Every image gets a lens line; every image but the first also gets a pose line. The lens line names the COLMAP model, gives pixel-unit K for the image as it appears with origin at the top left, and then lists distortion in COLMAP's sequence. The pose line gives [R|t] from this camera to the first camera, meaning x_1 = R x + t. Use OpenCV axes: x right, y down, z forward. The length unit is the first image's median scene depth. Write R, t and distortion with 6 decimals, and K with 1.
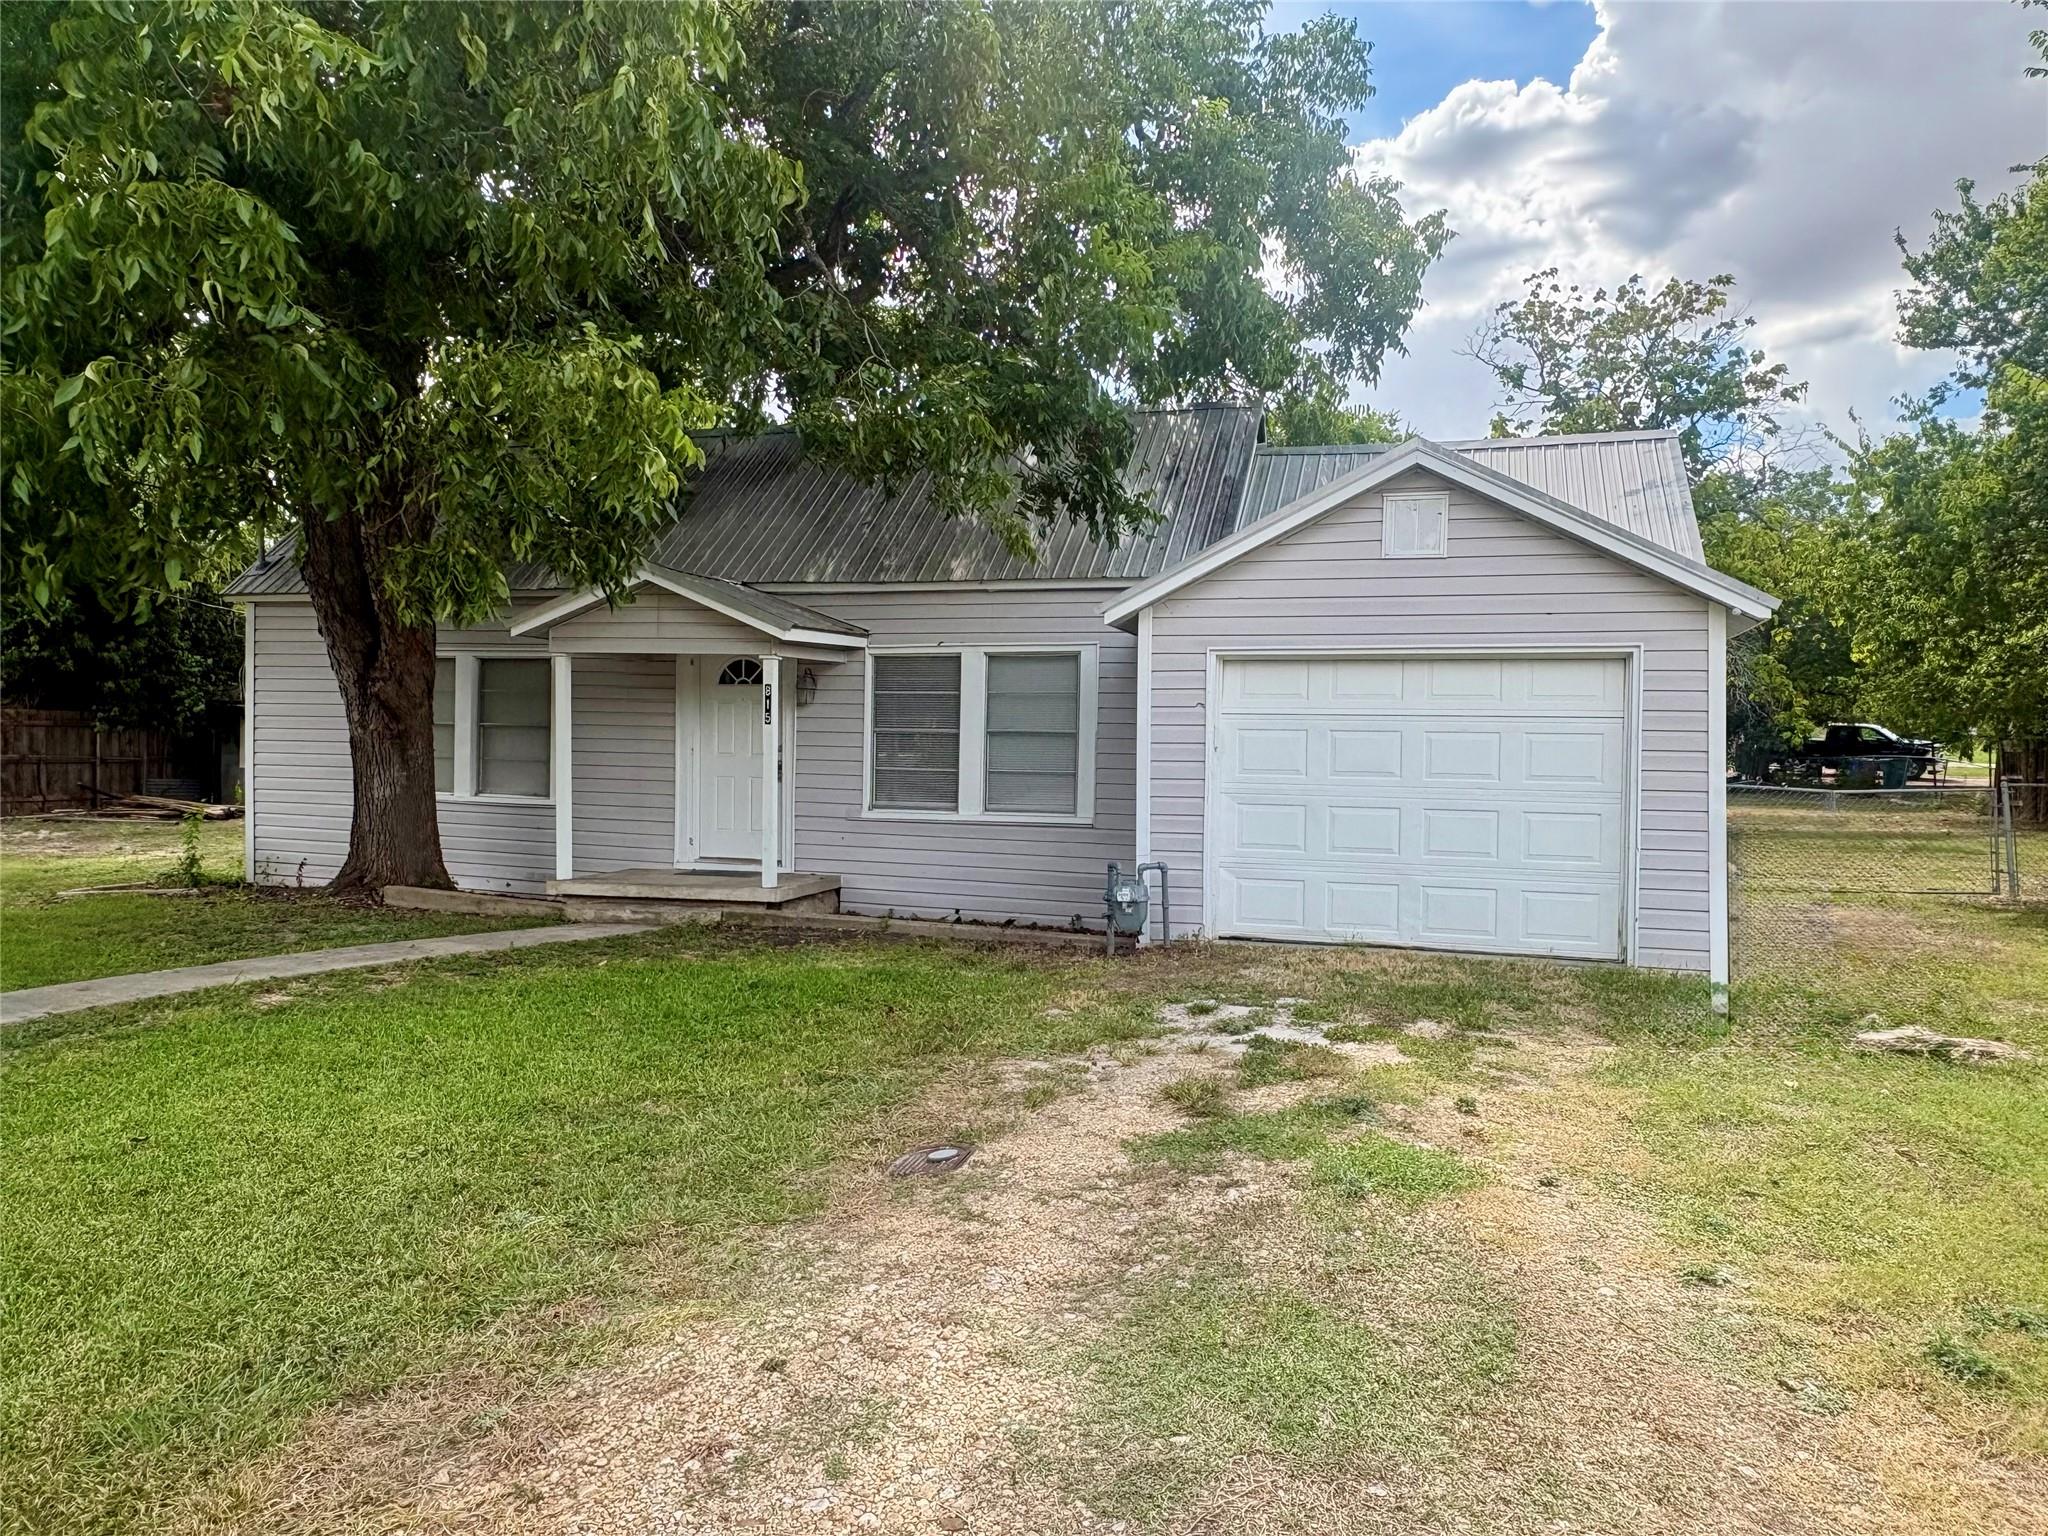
lens RADIAL K [[1374.5, 0, 1023.7], [0, 1374.5, 763.6], [0, 0, 1]] dist [-0.004733, -0.000052]
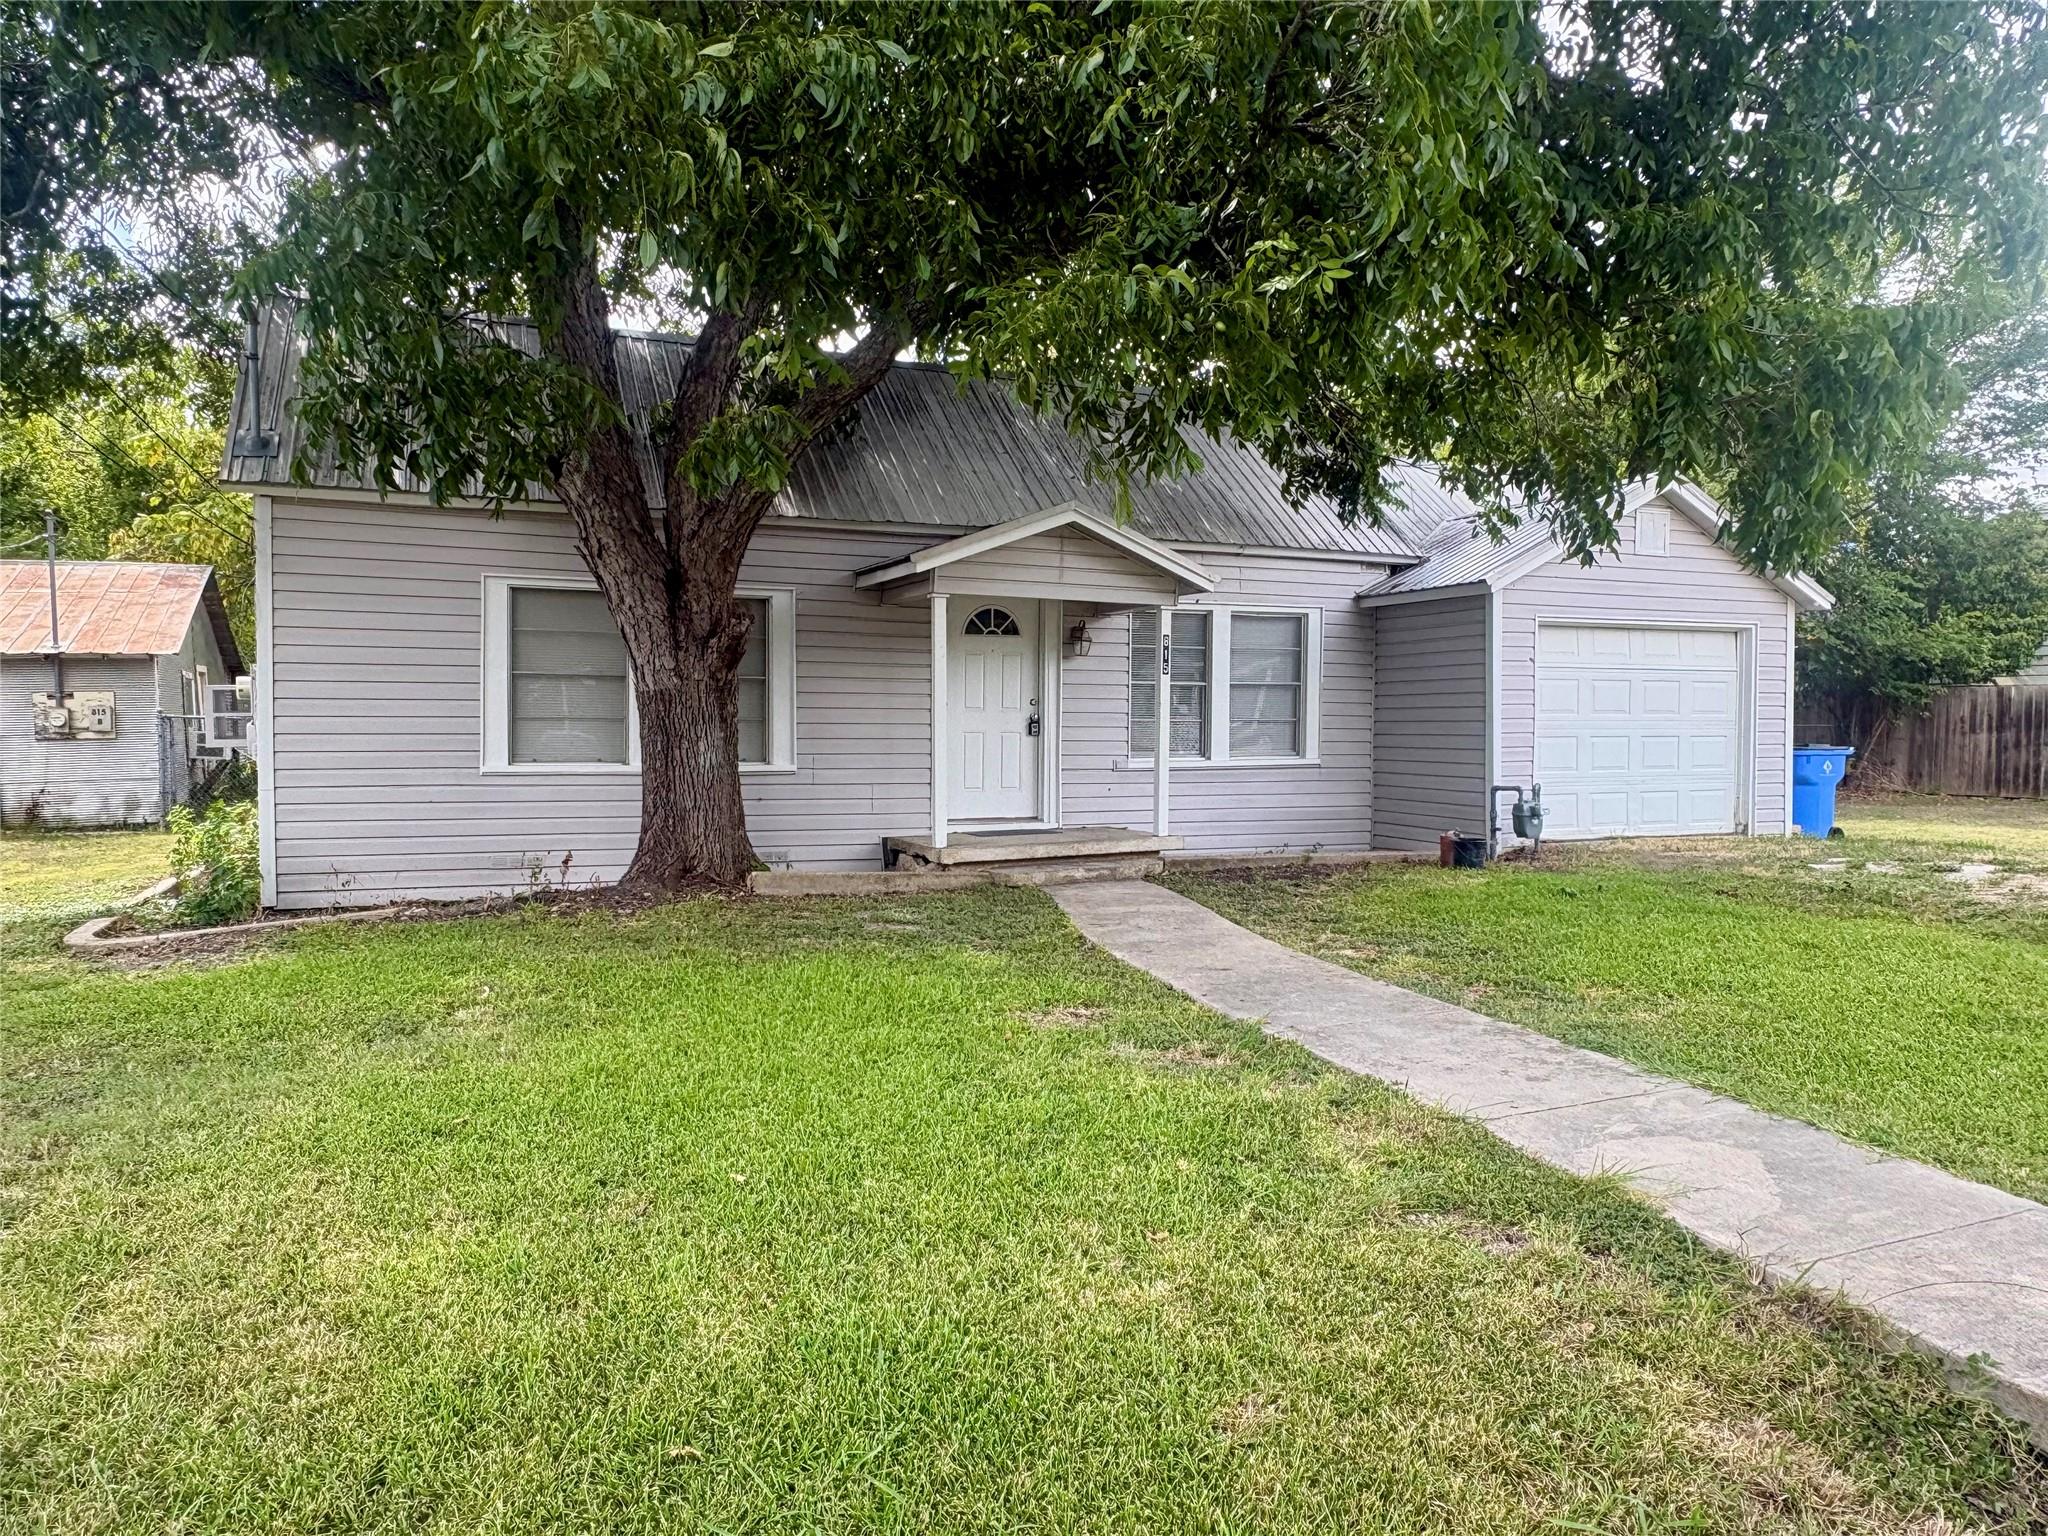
lens RADIAL K [[1374.5, 0, 1023.4], [0, 1374.5, 766.3], [0, 0, 1]] dist [-0.004733, -0.000052]
pose [[0.755689, -0.035402, 0.653973, -0.862838], [0.024727, 0.999368, 0.025528, 0.010000], [-0.654463, -0.003120, 0.756087, 0.283811]]
